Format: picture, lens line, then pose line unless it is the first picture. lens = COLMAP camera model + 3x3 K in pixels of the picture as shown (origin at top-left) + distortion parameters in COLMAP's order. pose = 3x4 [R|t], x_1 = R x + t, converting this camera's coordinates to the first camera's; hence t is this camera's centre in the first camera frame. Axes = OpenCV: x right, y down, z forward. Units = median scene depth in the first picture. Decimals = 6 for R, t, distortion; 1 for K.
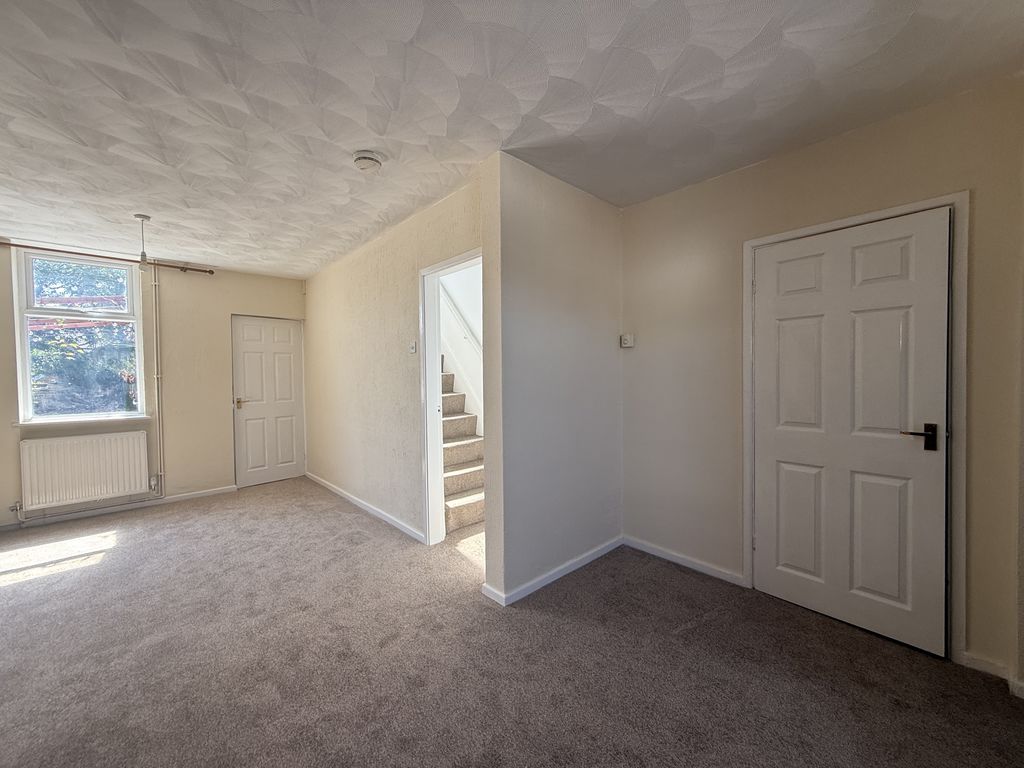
lens RADIAL K [[409.9, 0, 505.5], [0, 409.9, 385.1], [0, 0, 1]] dist [0.001942, 0.000298]
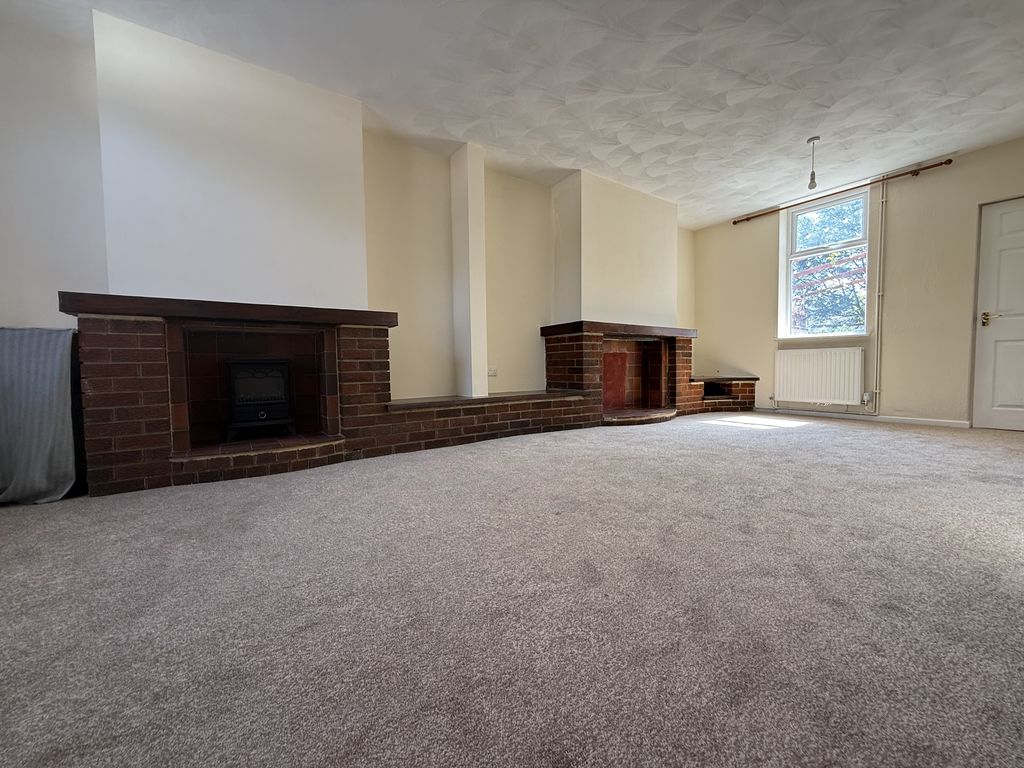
lens RADIAL K [[409.9, 0, 507.3], [0, 409.9, 383.0], [0, 0, 1]] dist [0.001942, 0.000298]
pose [[-0.149272, 0.055998, -0.987209, 0.304196], [-0.019498, 0.998034, 0.059561, 0.159879], [0.988604, 0.028140, -0.147887, 0.265542]]
